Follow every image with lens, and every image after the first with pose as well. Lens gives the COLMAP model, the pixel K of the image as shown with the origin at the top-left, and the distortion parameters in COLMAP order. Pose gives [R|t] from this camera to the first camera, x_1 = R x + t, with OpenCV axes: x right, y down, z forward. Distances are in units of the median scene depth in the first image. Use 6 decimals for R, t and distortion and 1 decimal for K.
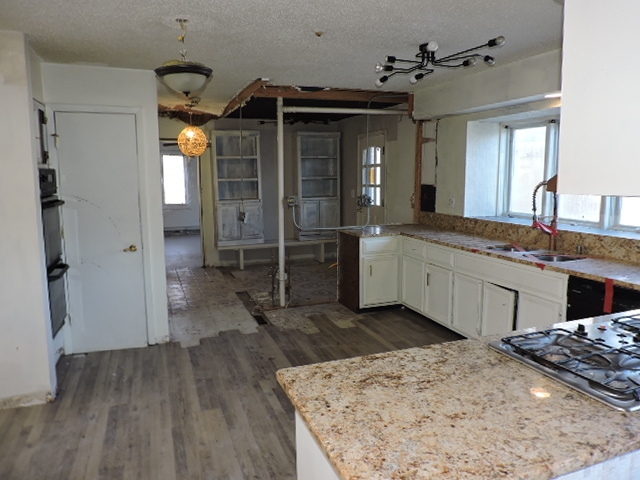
lens RADIAL K [[455.3, 0, 319.9], [0, 455.3, 239.3], [0, 0, 1]] dist [-0.004077, -0.001840]
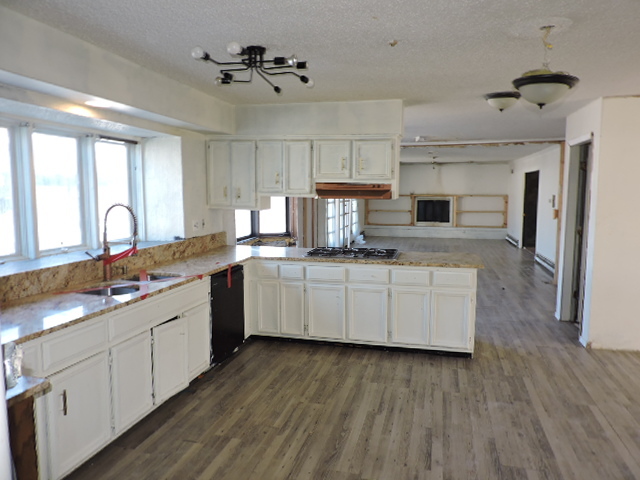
lens RADIAL K [[455.3, 0, 319.5], [0, 455.3, 238.1], [0, 0, 1]] dist [-0.004077, -0.001840]
pose [[-0.816945, -0.052606, 0.574311, -0.428586], [0.083500, 0.974549, 0.208044, -0.266700], [-0.570639, 0.217915, -0.791760, 1.872178]]
